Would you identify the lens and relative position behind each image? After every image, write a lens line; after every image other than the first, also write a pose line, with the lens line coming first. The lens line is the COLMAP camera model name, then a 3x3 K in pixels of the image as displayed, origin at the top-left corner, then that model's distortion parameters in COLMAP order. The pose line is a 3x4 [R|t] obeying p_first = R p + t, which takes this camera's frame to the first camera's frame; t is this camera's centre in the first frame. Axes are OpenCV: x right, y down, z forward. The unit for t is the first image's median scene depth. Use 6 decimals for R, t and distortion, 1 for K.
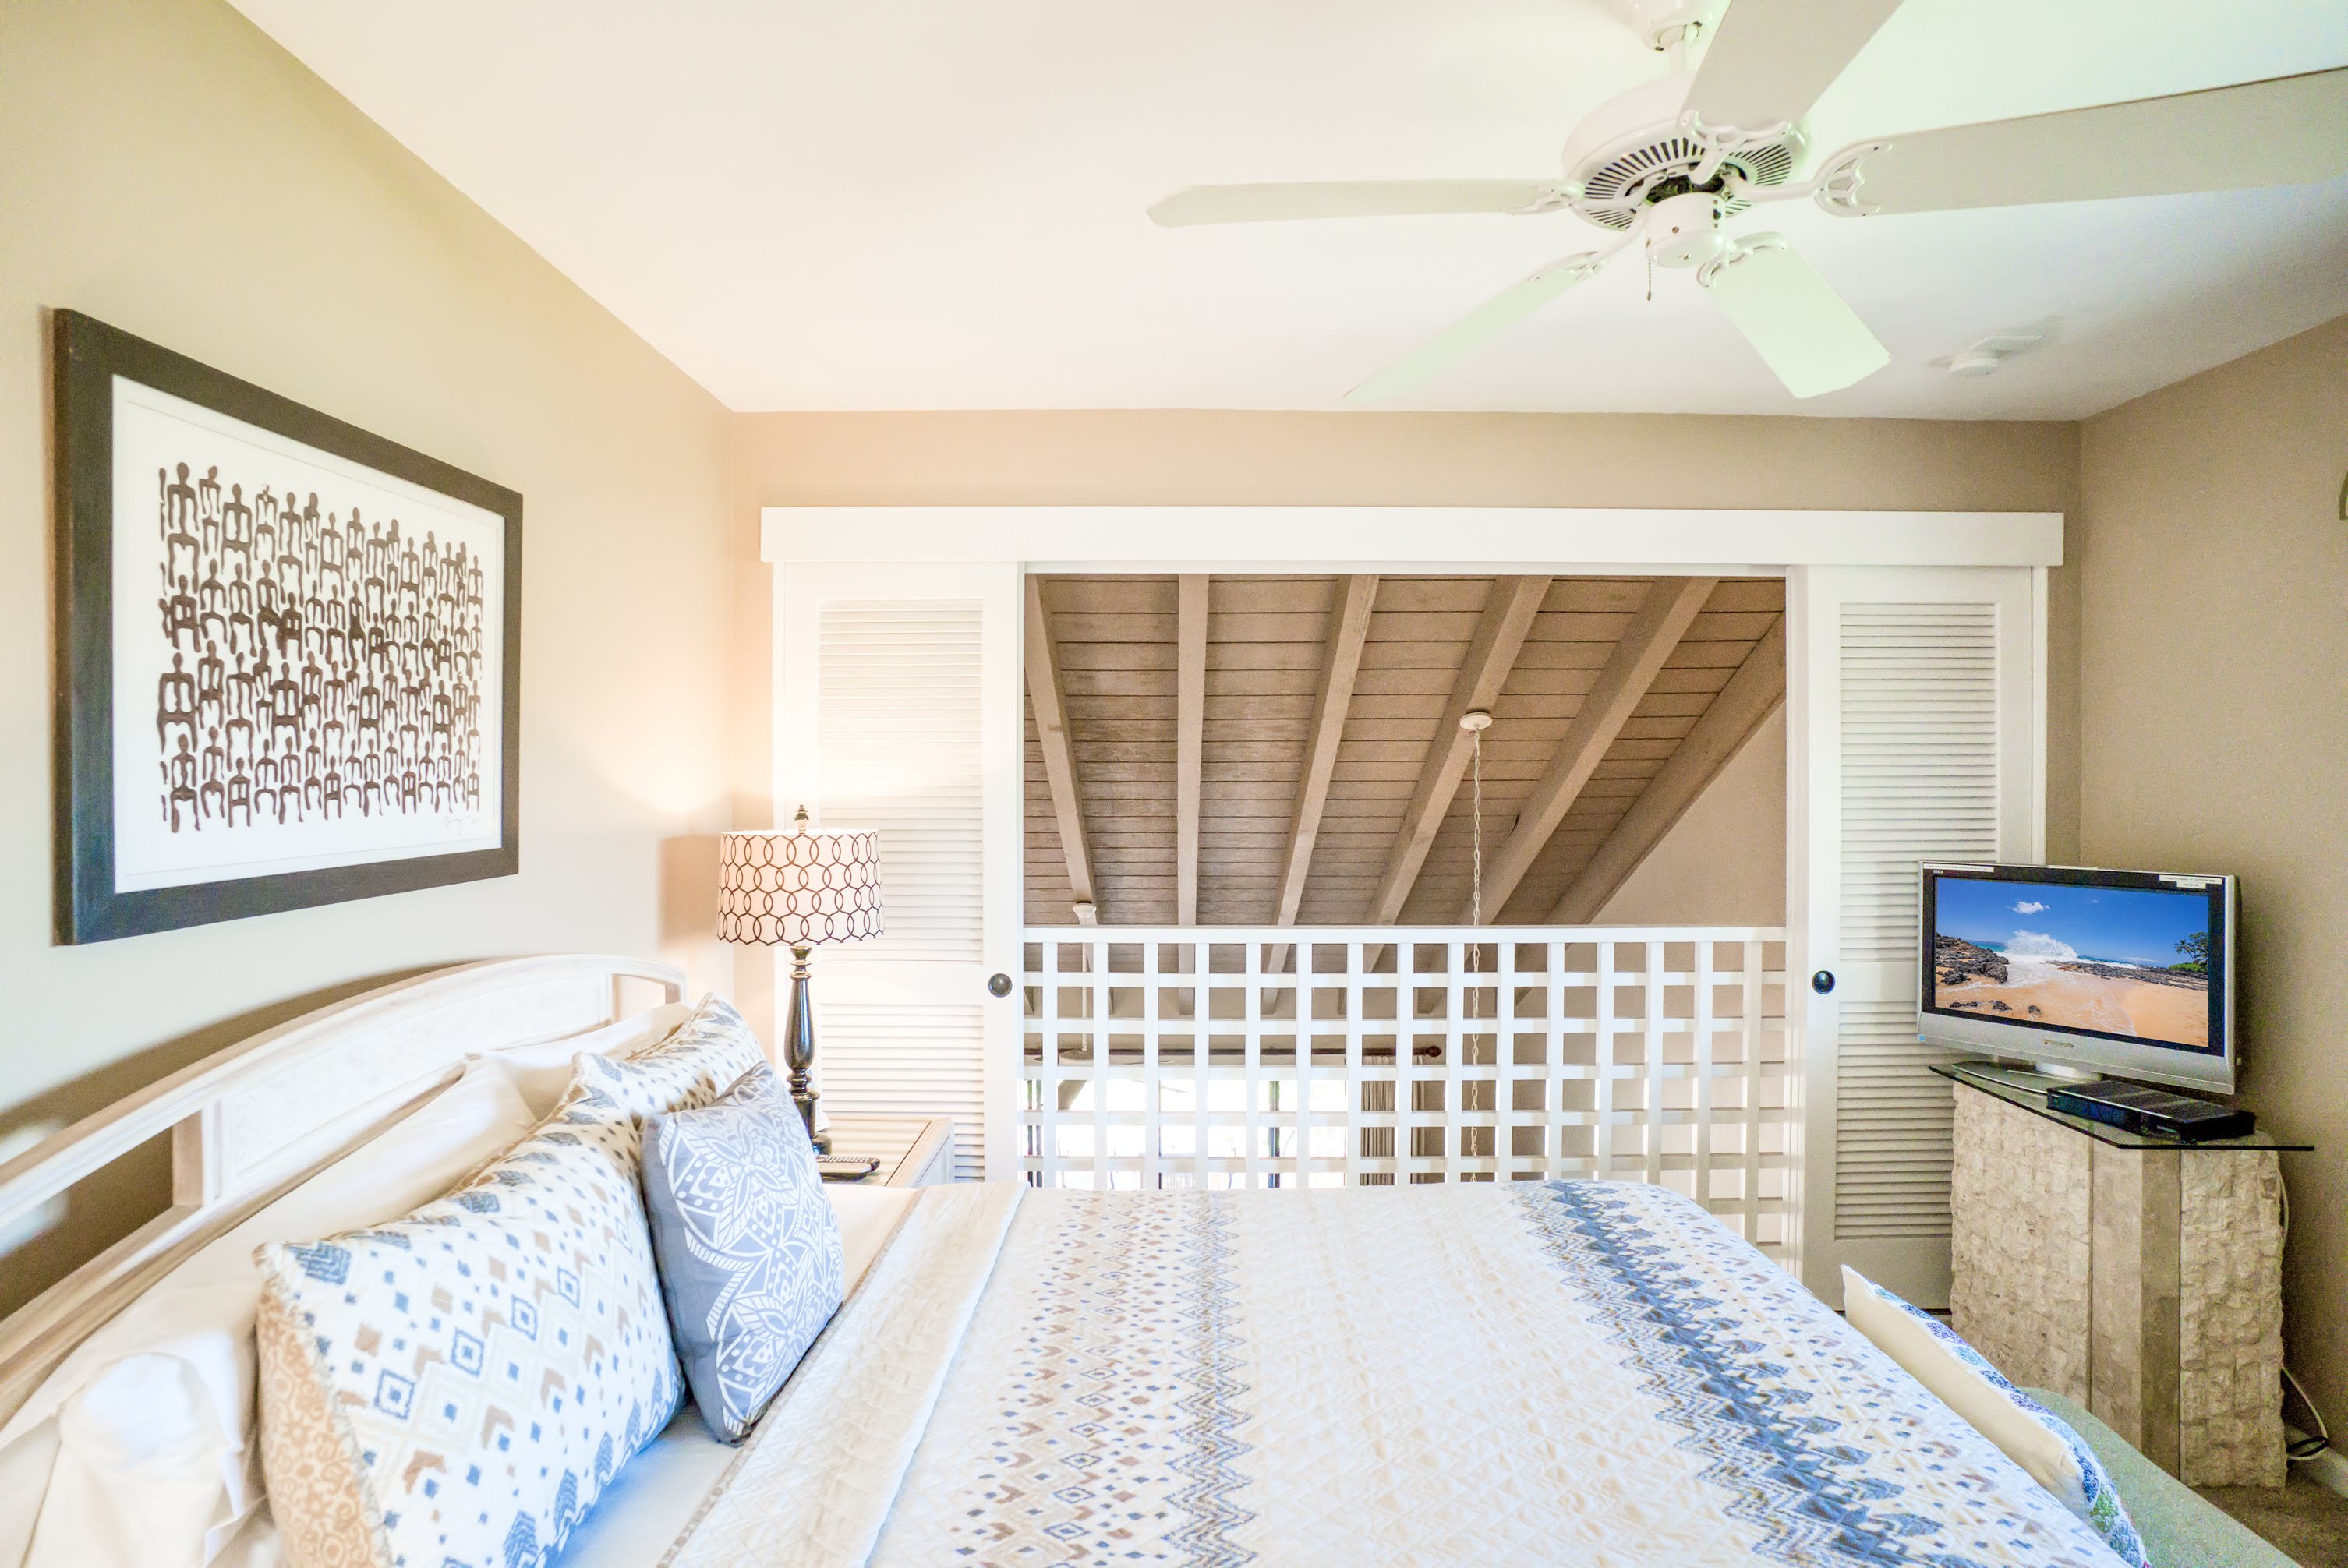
lens RADIAL K [[1241.6, 0, 1193.1], [0, 1241.6, 786.2], [0, 0, 1]] dist [-0.061261, 0.034635]
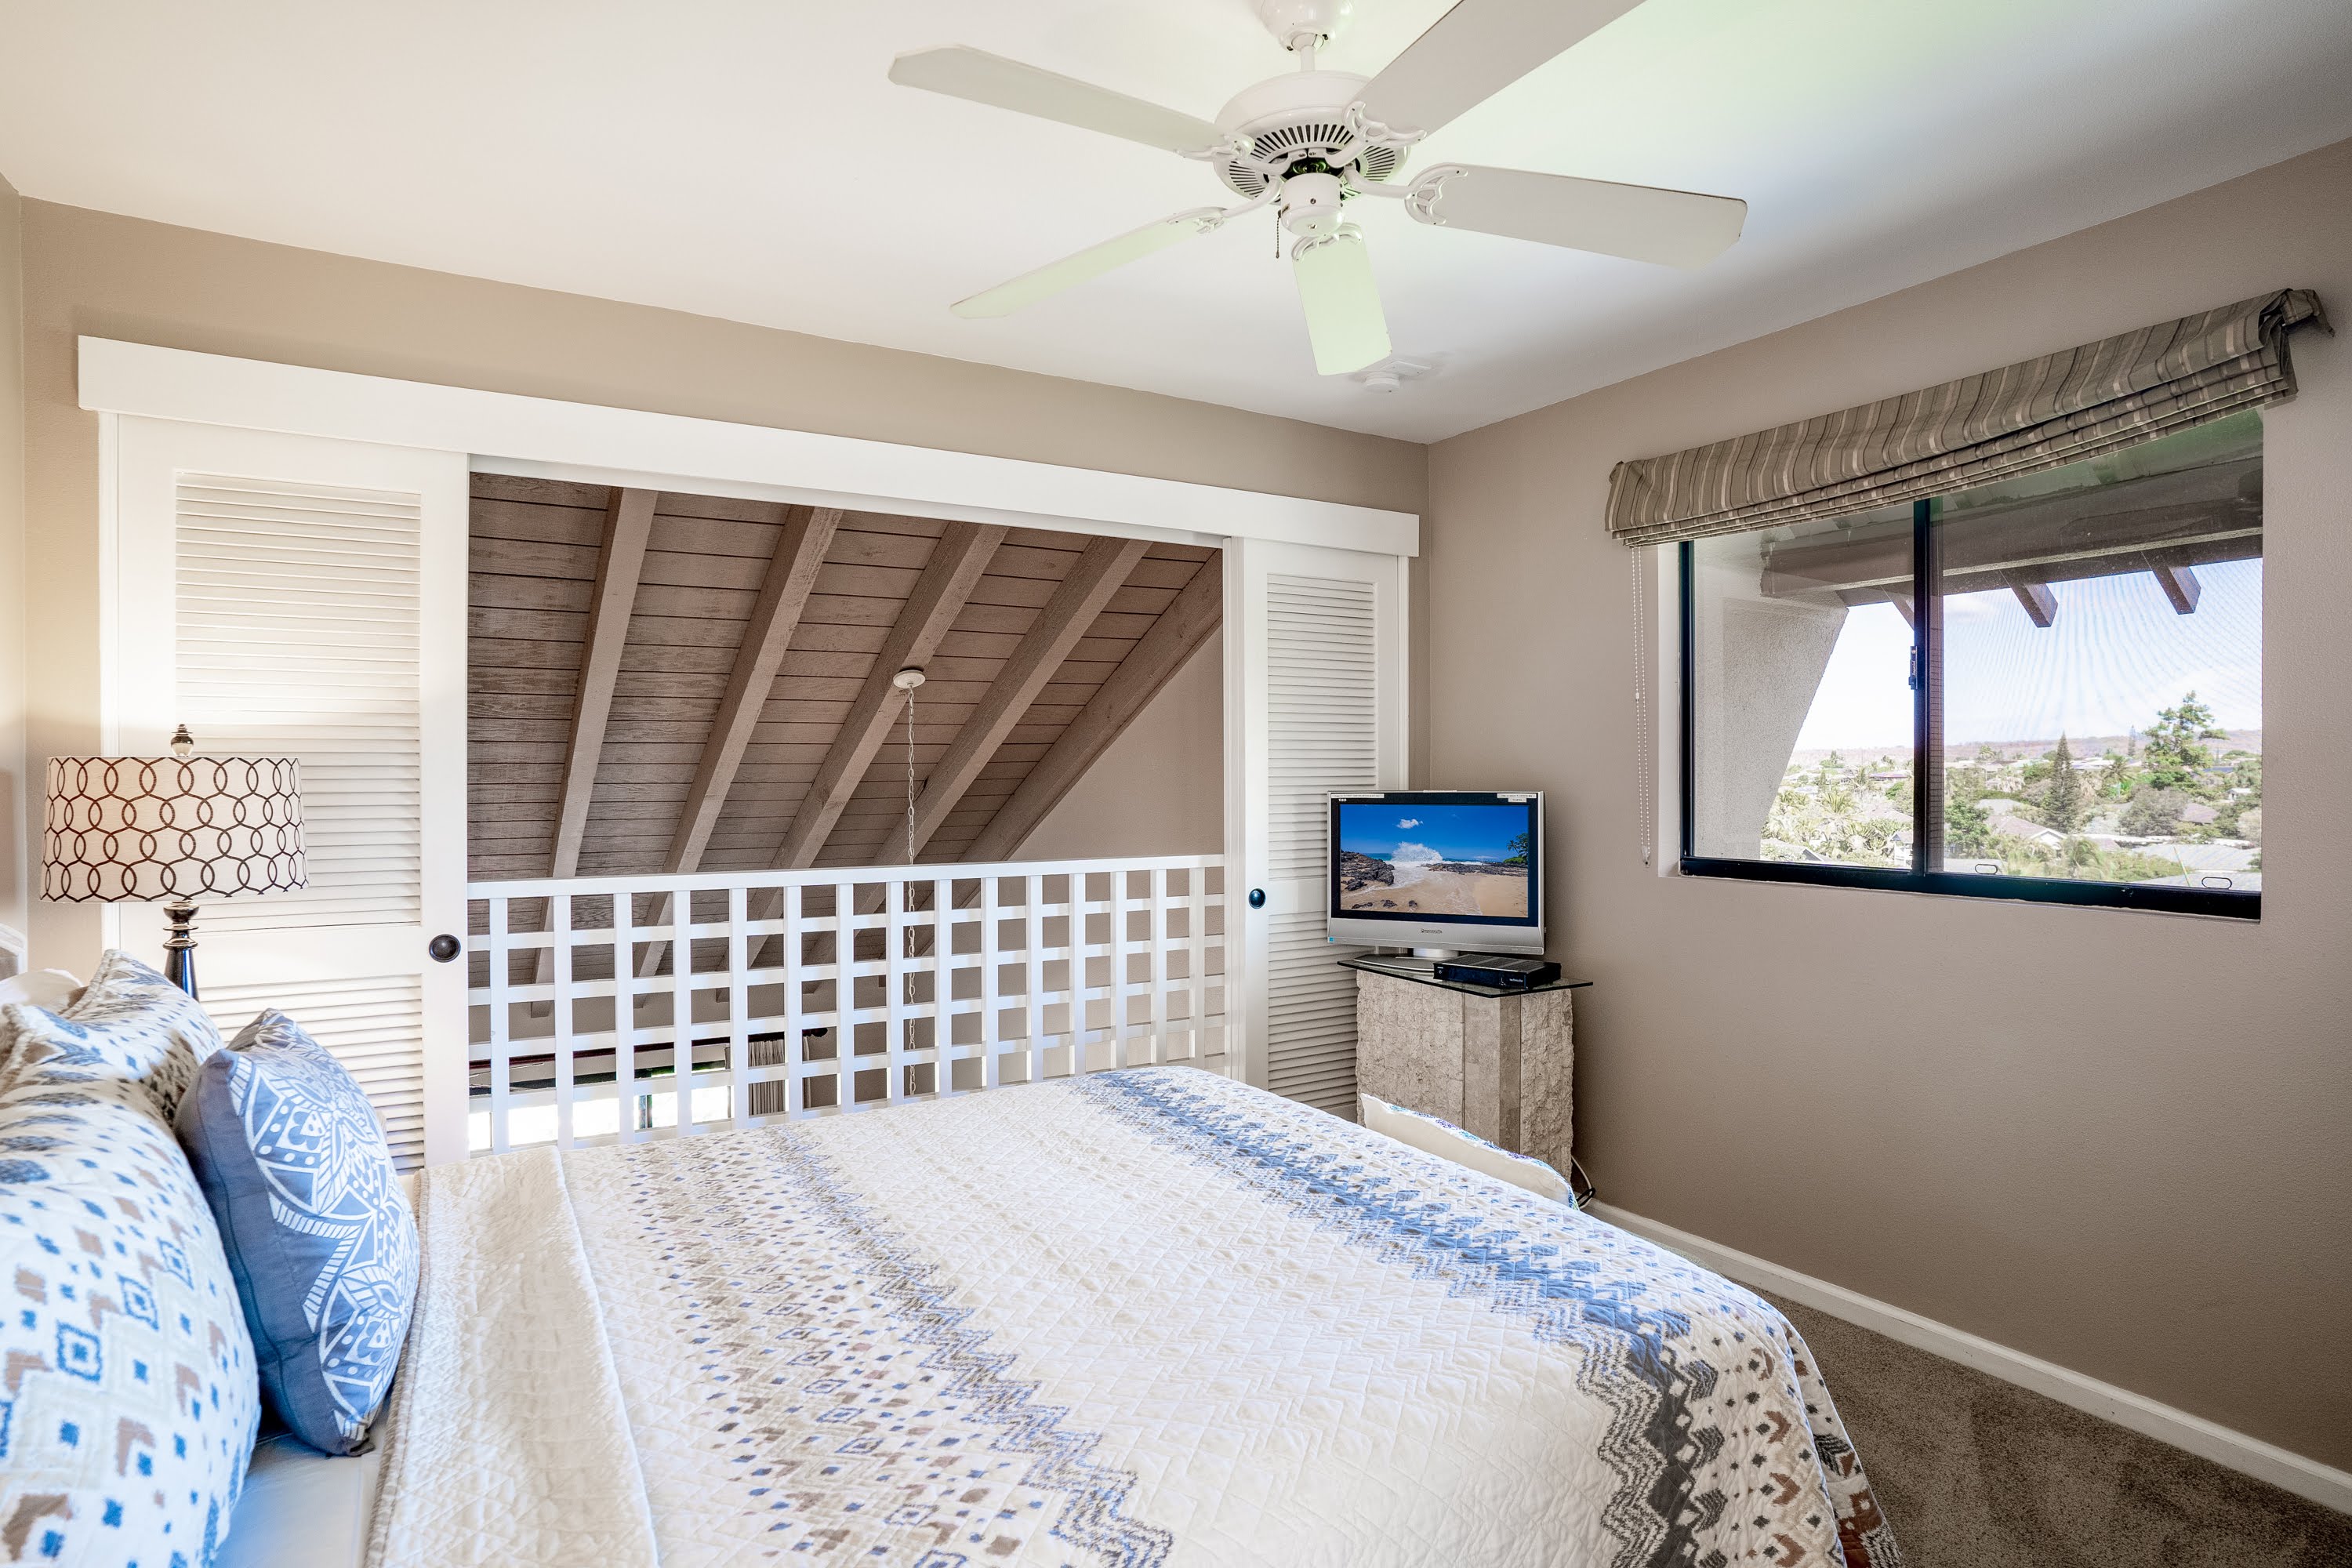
lens RADIAL K [[1243.9, 0, 1194.2], [0, 1243.9, 773.1], [0, 0, 1]] dist [-0.061261, 0.034635]
pose [[0.856235, -0.003074, 0.516577, -0.254793], [0.007567, 0.999950, -0.006594, 0.085716], [-0.516531, 0.009555, 0.856215, 0.028276]]
